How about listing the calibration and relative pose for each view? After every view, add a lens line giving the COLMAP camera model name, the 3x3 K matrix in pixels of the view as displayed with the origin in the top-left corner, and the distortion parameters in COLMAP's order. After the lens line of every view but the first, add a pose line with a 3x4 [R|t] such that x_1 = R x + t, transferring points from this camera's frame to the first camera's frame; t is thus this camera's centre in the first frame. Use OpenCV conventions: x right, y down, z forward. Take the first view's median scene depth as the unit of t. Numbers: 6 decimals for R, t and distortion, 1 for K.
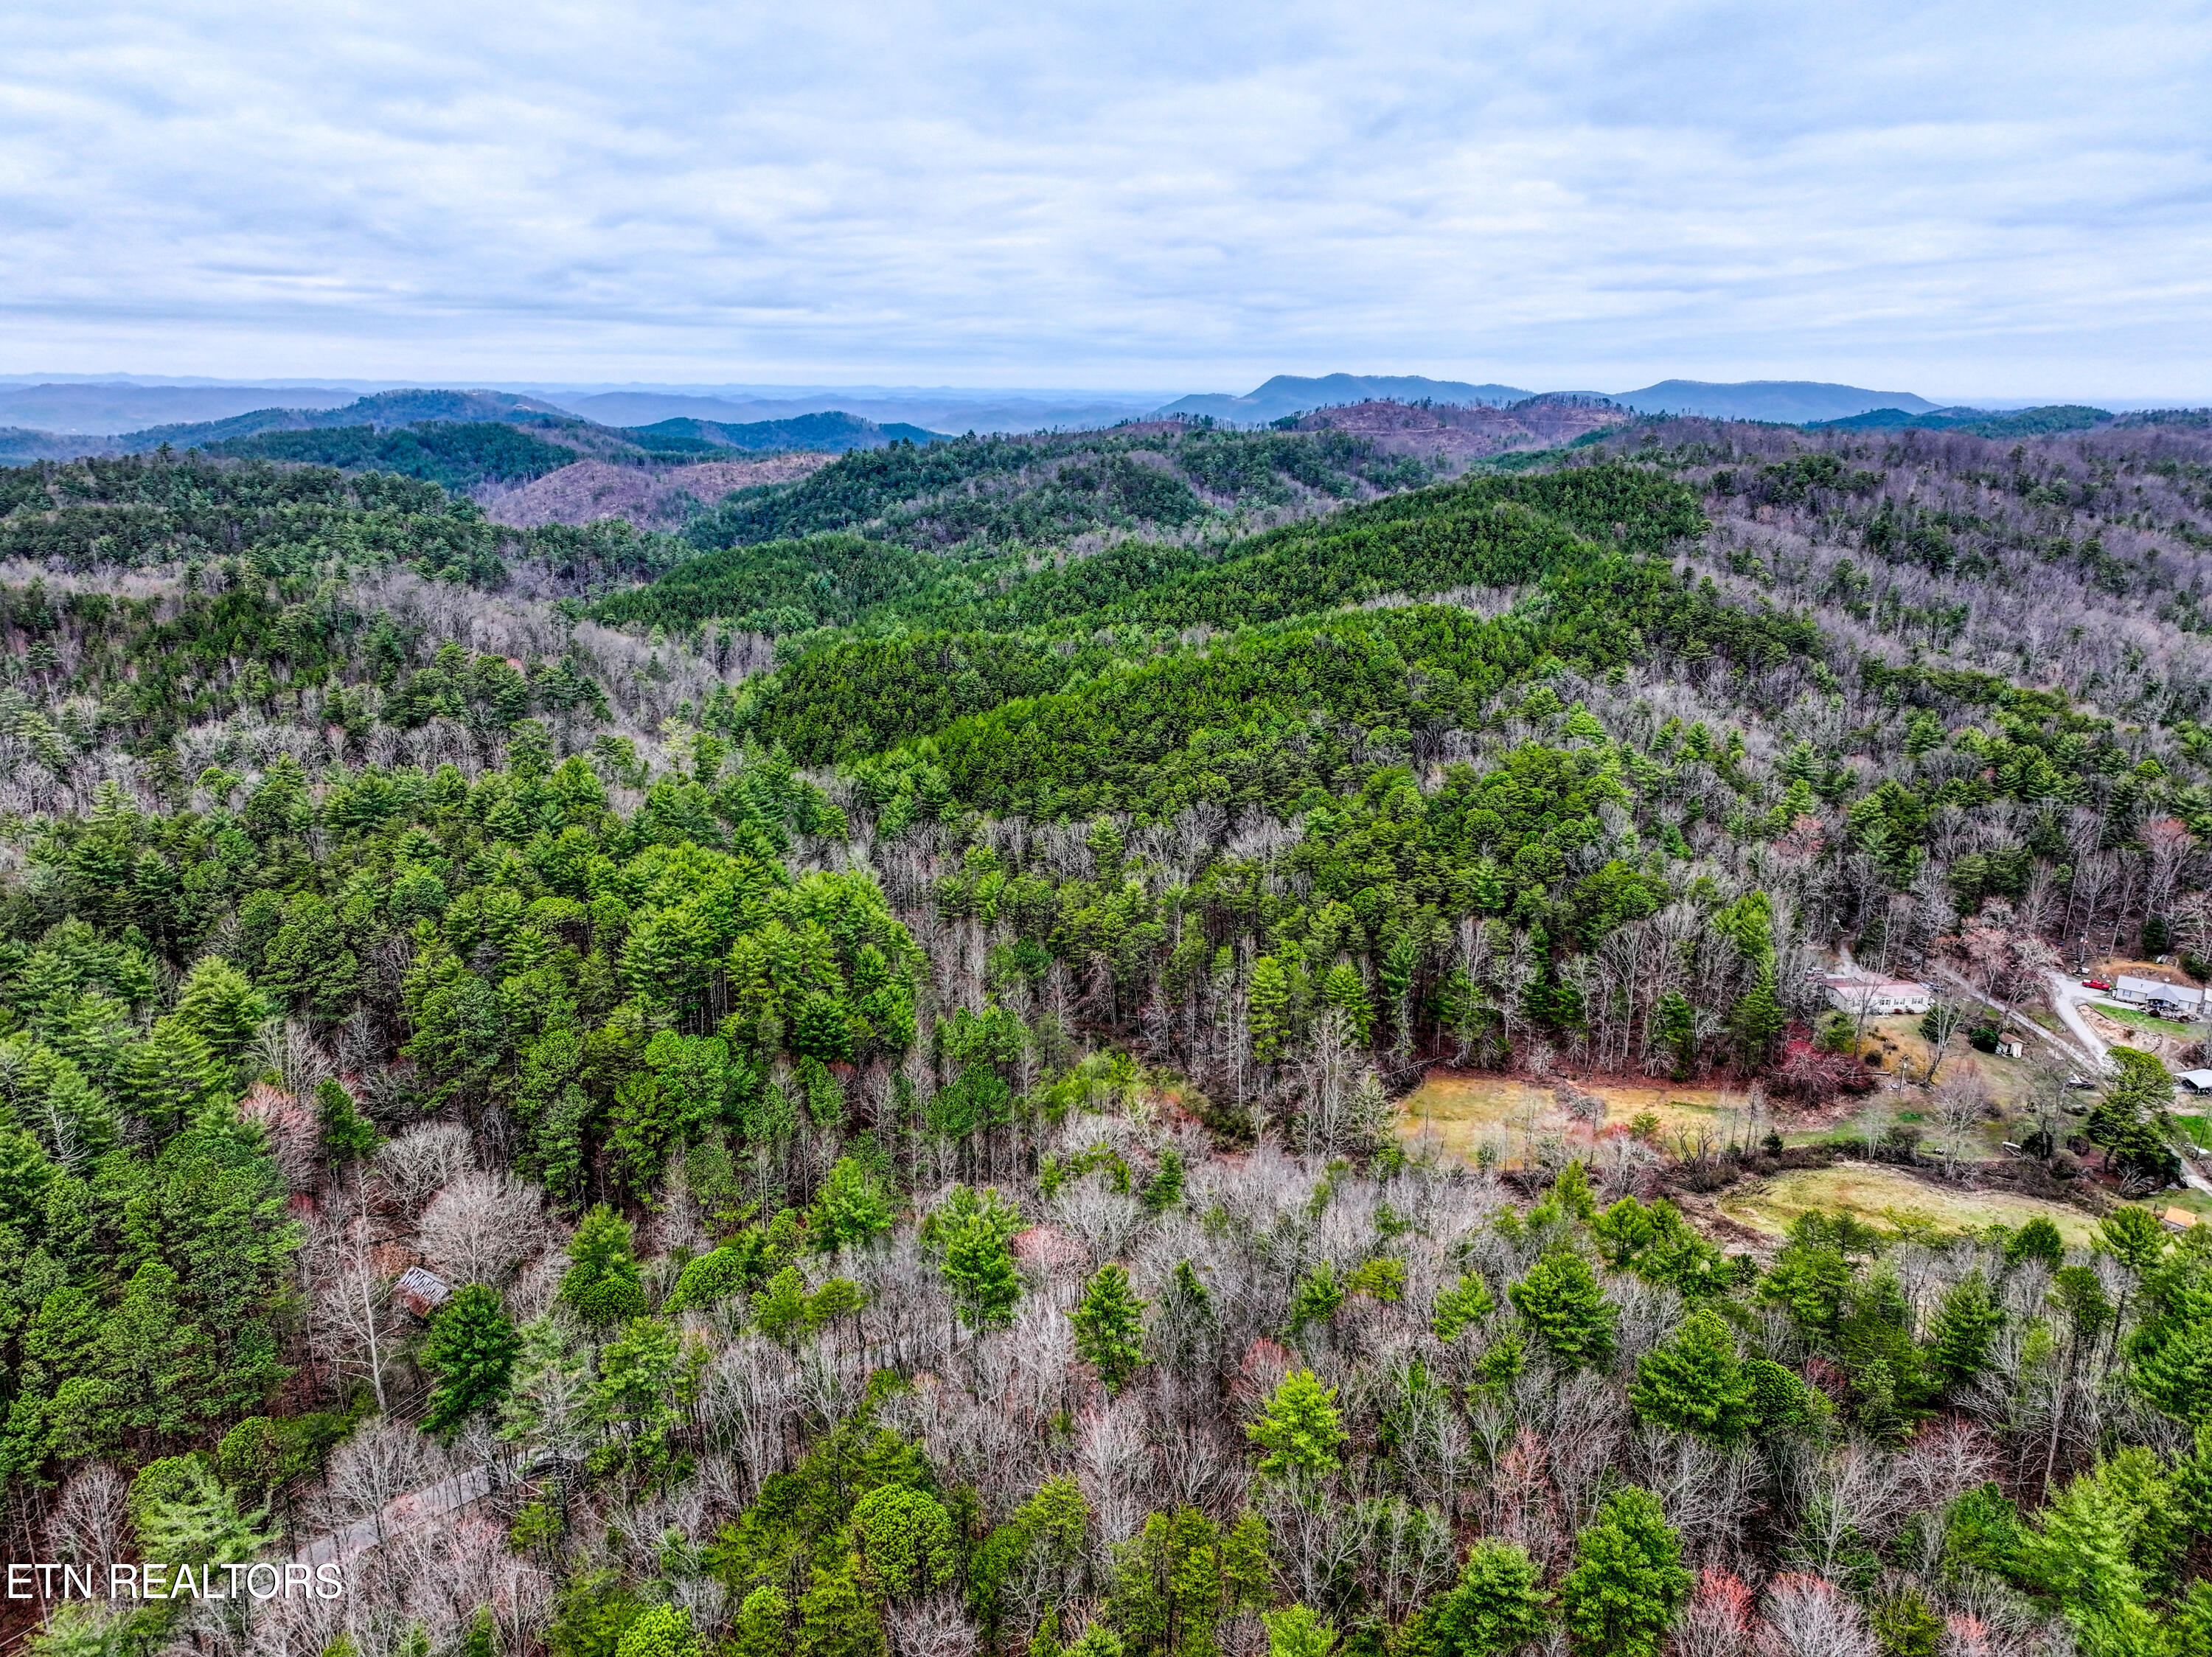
lens RADIAL K [[1564.7, 0, 1110.3], [0, 1564.7, 826.2], [0, 0, 1]] dist [0.001062, 0.015198]
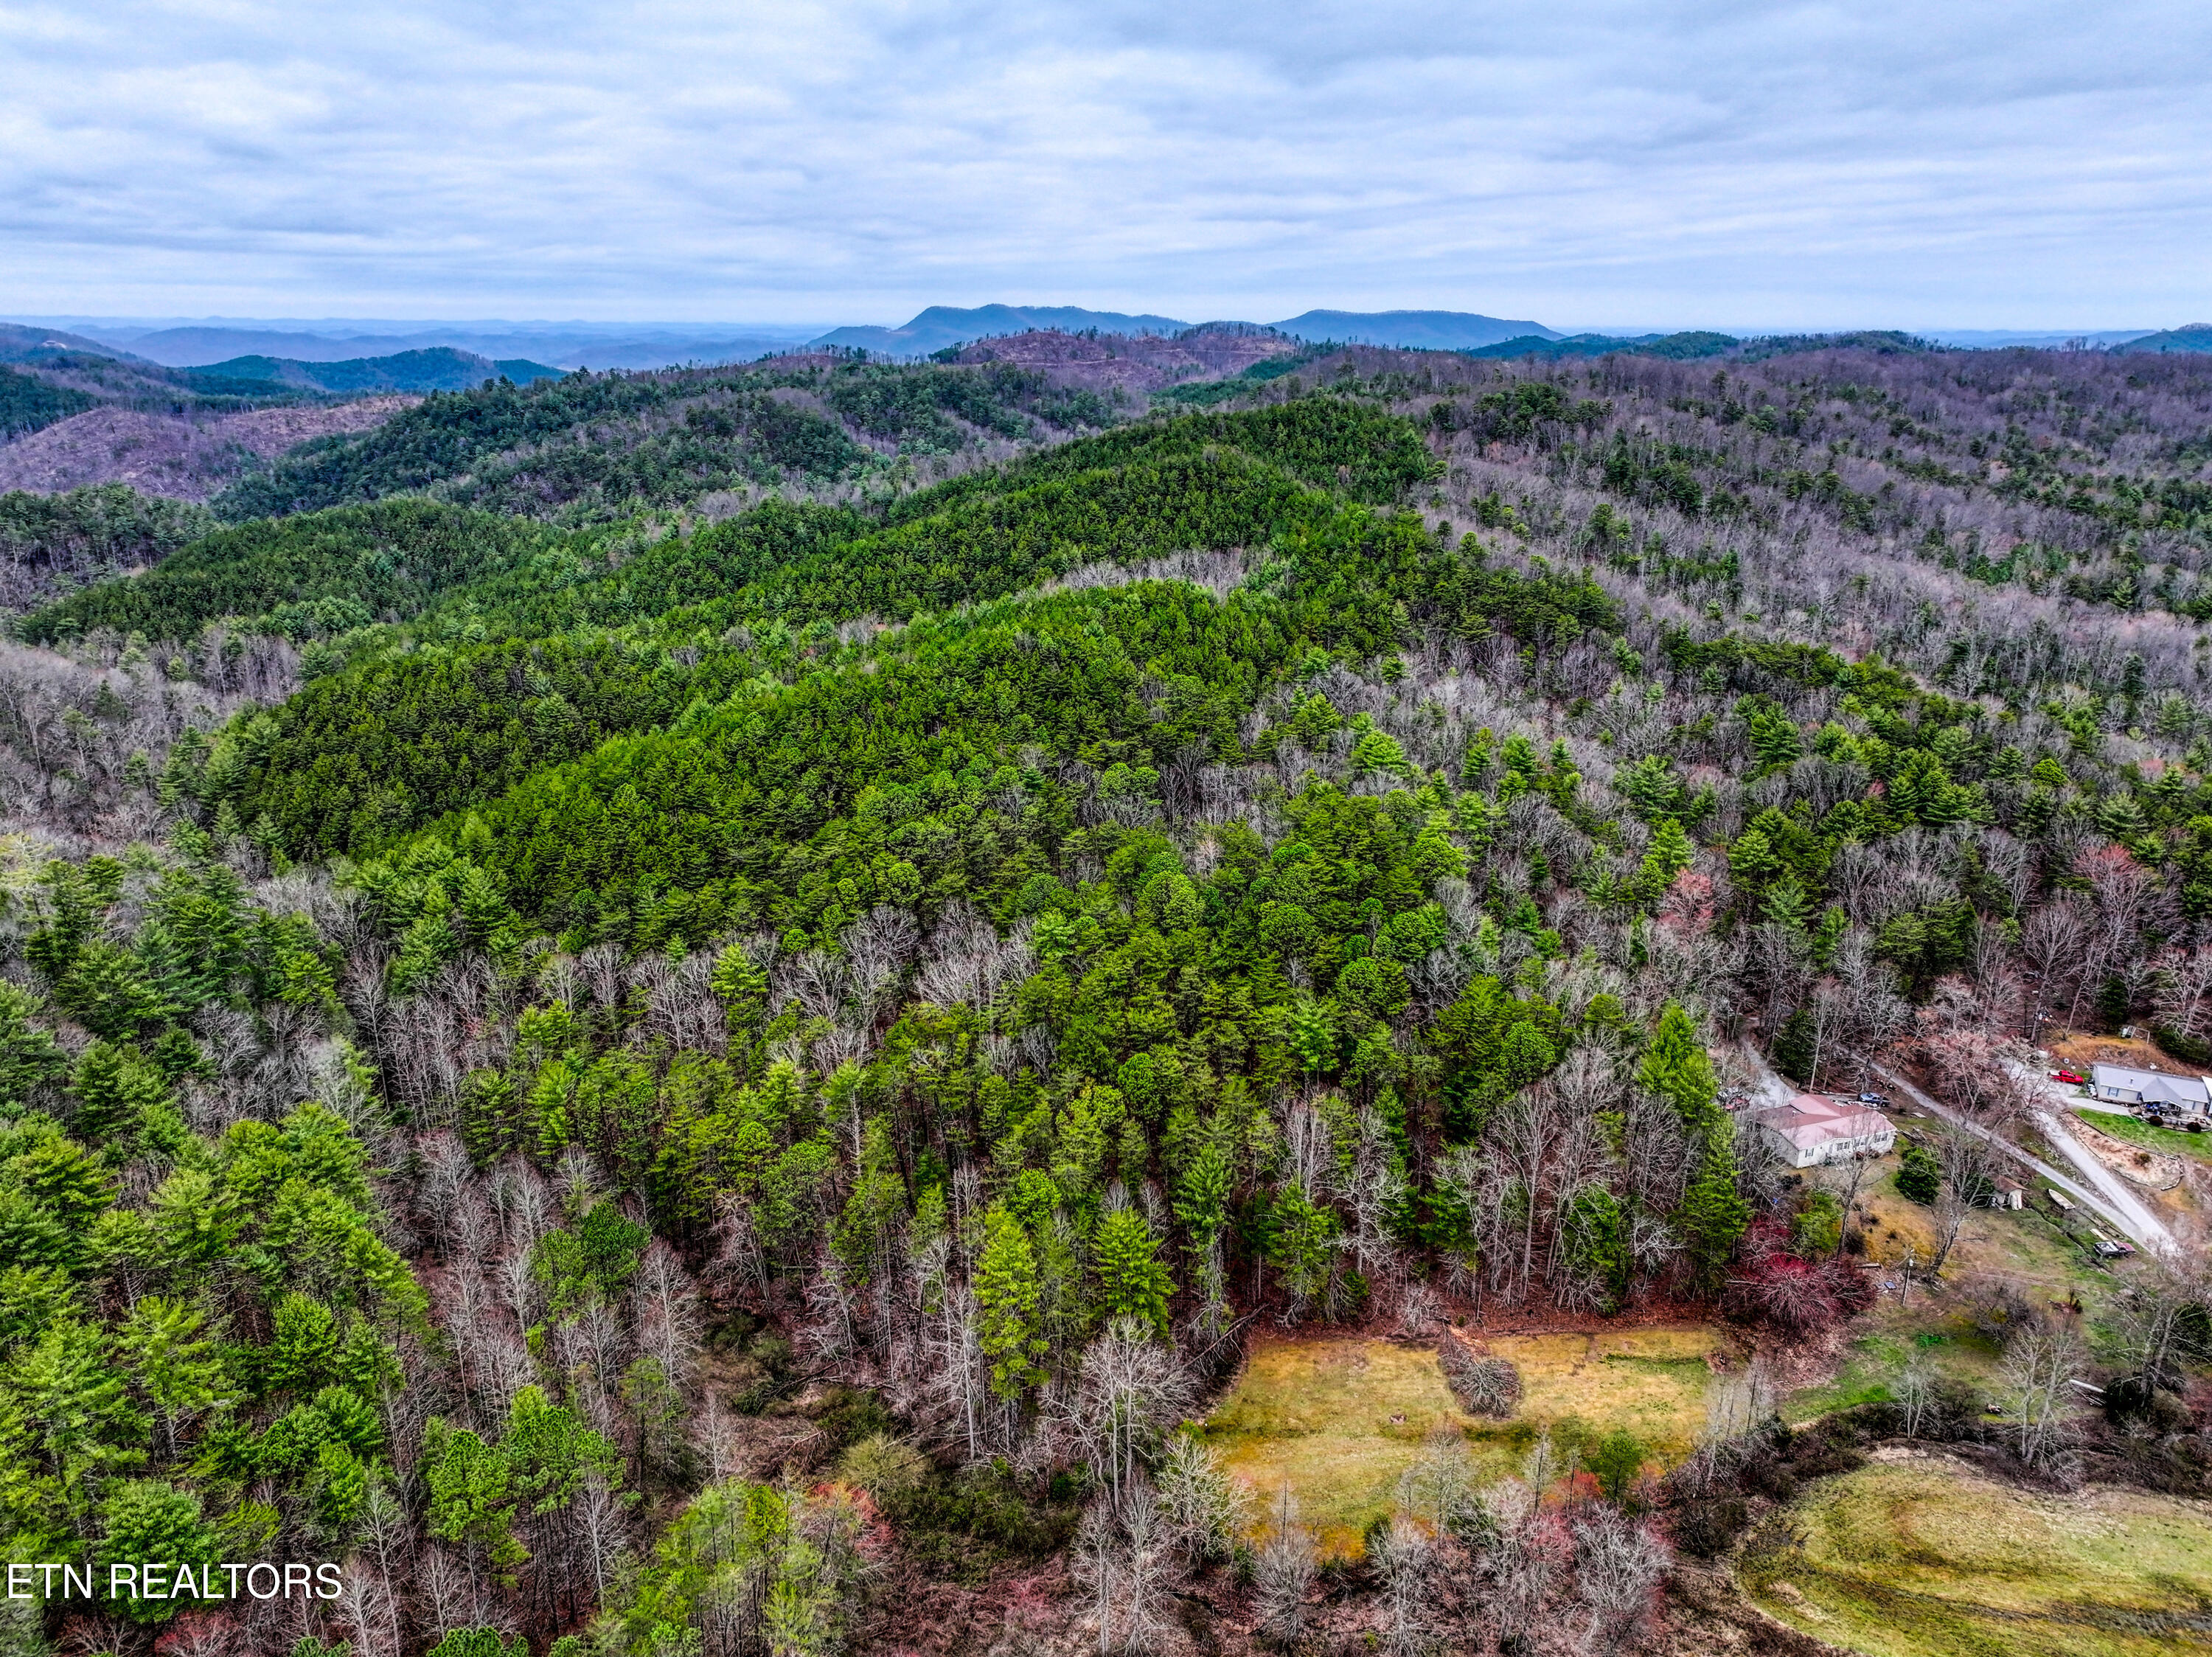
lens RADIAL K [[1564.7, 0, 1116.7], [0, 1564.7, 815.2], [0, 0, 1]] dist [0.001062, 0.015198]
pose [[0.977027, -0.069467, 0.201478, 0.026743], [0.062728, 0.997243, 0.039648, -0.083523], [-0.203677, -0.026099, 0.978690, 0.332303]]
